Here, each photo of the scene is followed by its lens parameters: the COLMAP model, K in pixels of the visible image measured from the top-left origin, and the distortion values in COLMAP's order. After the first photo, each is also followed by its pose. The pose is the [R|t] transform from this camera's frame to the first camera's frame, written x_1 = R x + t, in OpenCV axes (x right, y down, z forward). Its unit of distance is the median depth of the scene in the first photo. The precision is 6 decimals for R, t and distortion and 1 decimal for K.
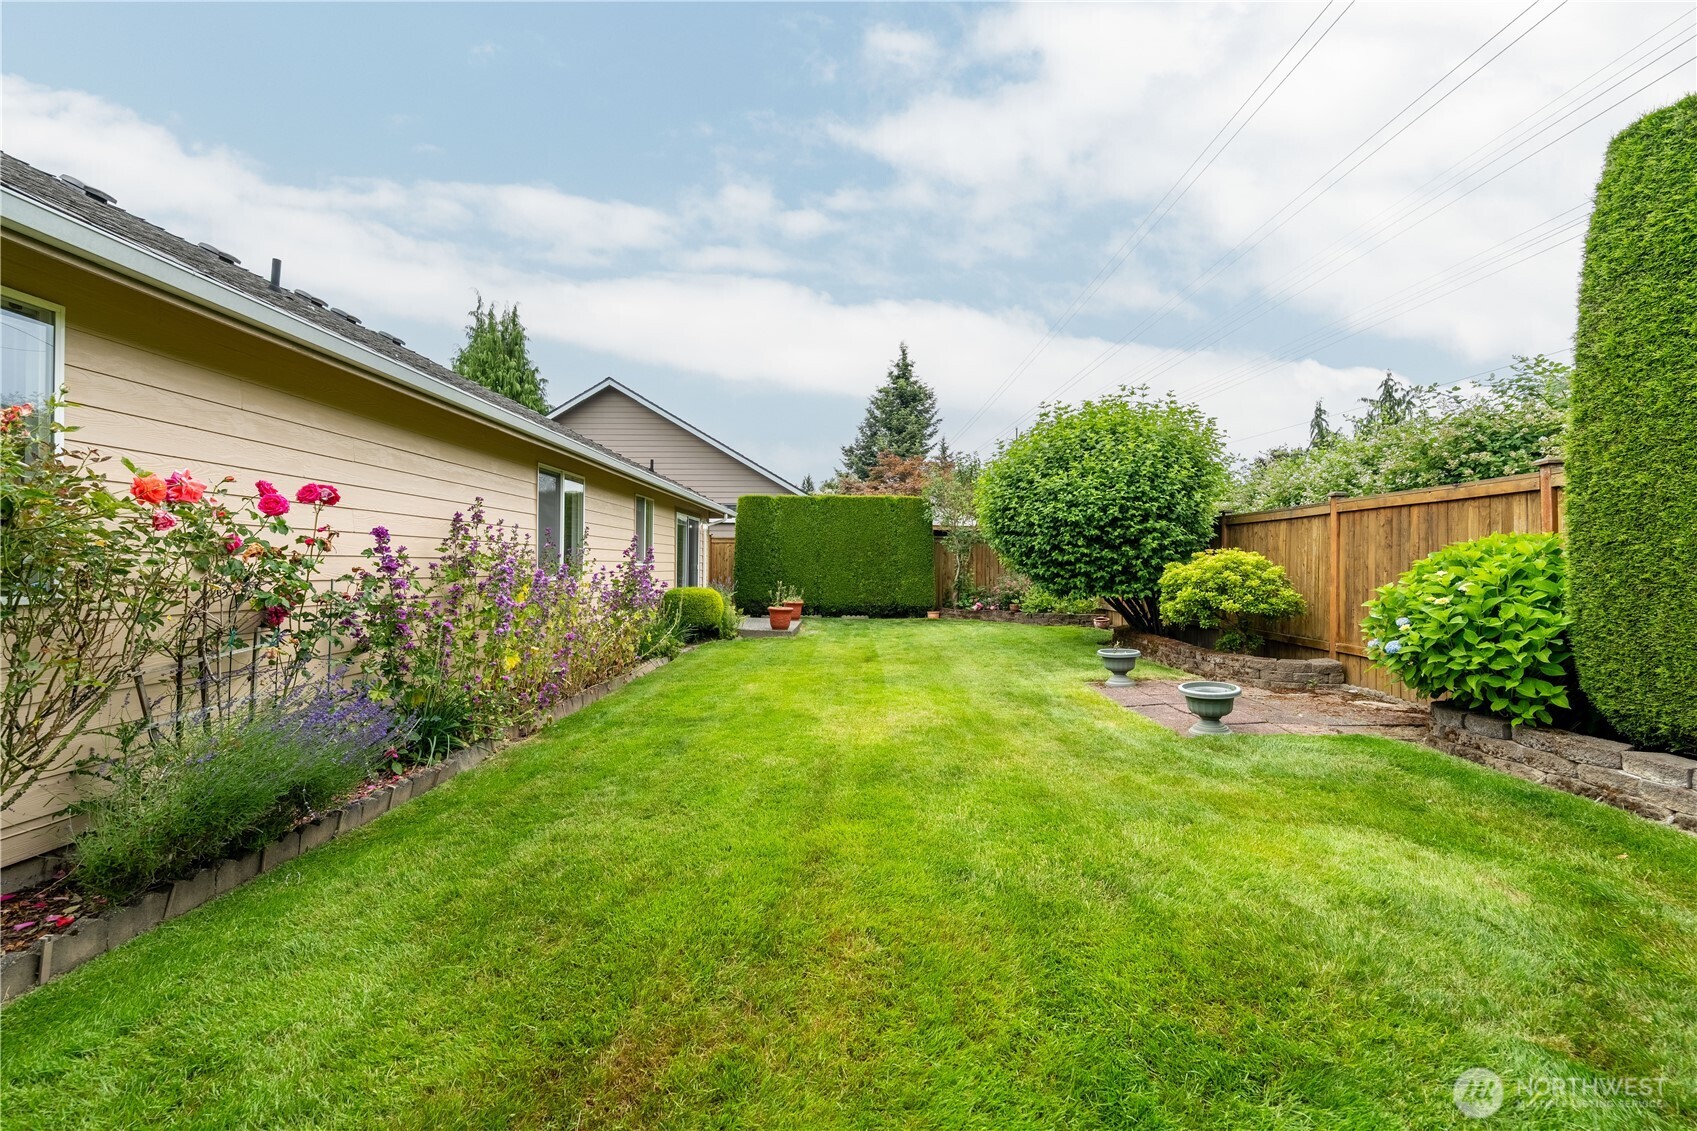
lens RADIAL K [[691.6, 0, 843.5], [0, 691.6, 560.2], [0, 0, 1]] dist [0.000709, -0.000739]
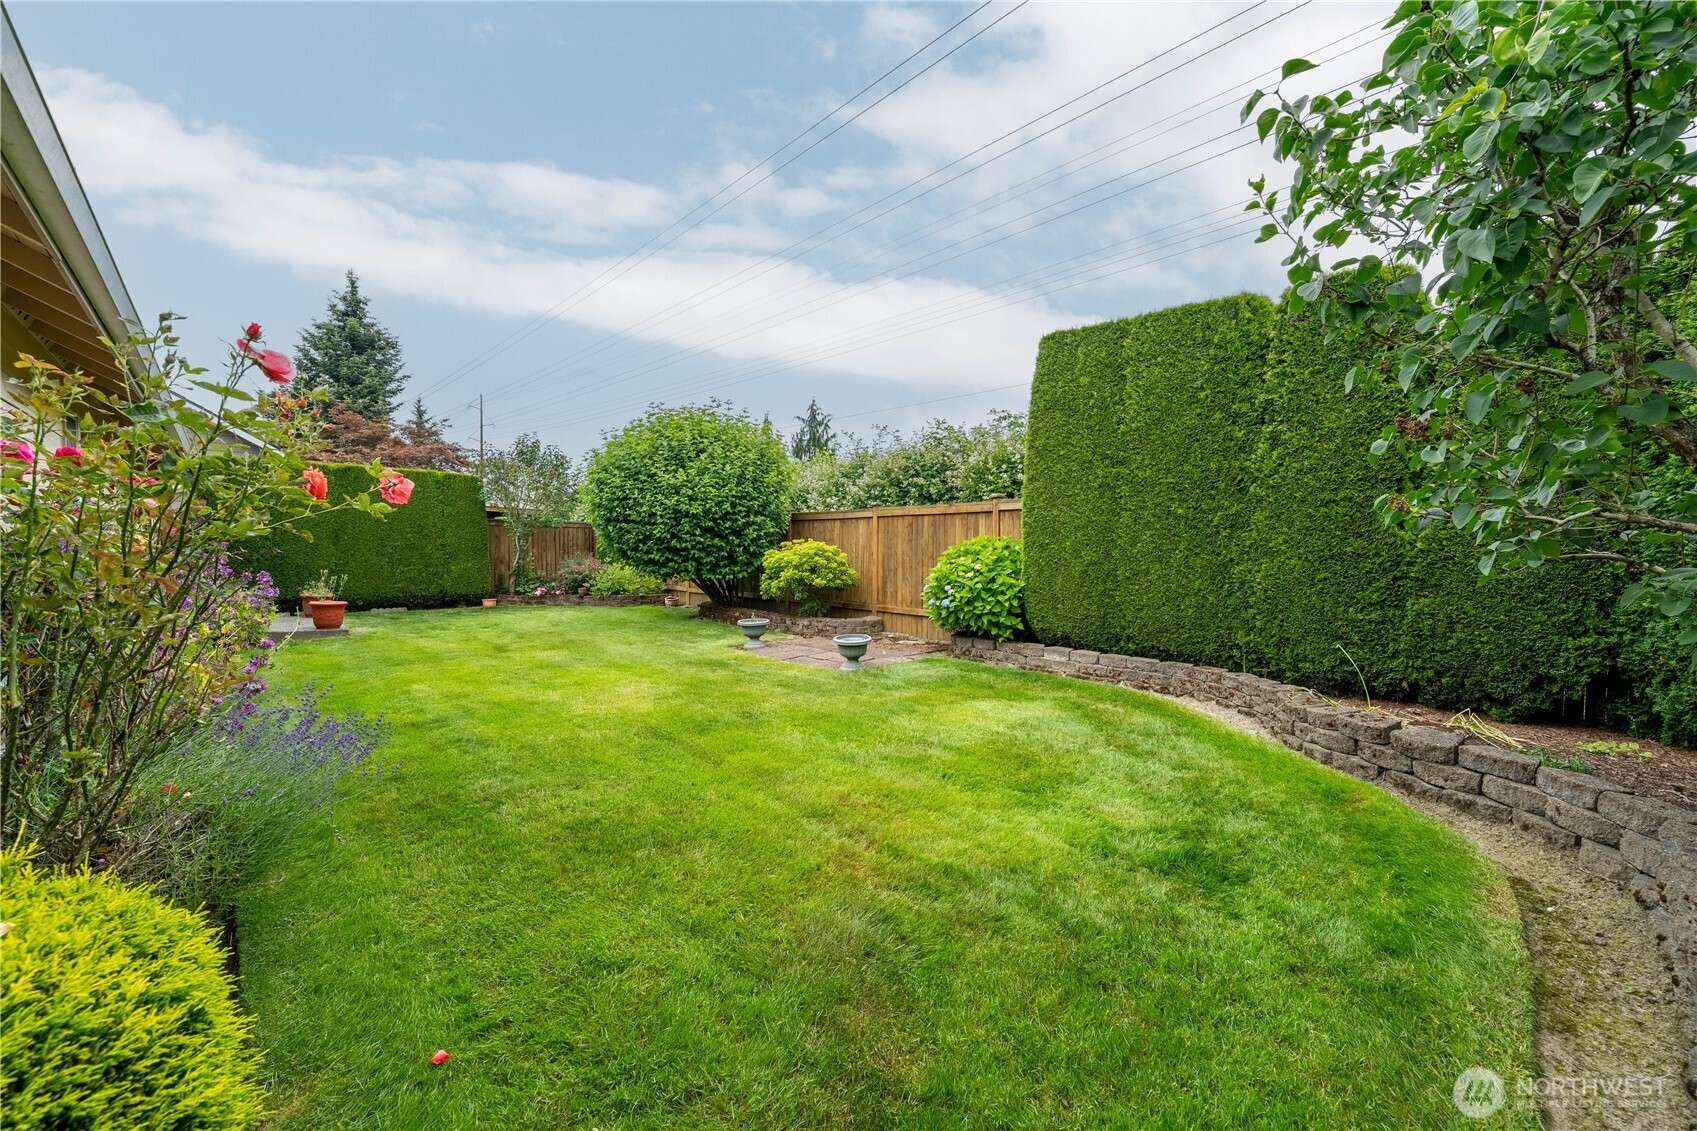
lens RADIAL K [[691.6, 0, 857.0], [0, 691.6, 566.9], [0, 0, 1]] dist [0.000709, -0.000739]
pose [[0.729609, -0.015168, 0.683696, -0.312161], [-0.009495, 0.999433, 0.032305, -0.008543], [-0.683798, -0.030062, 0.729052, -0.042334]]
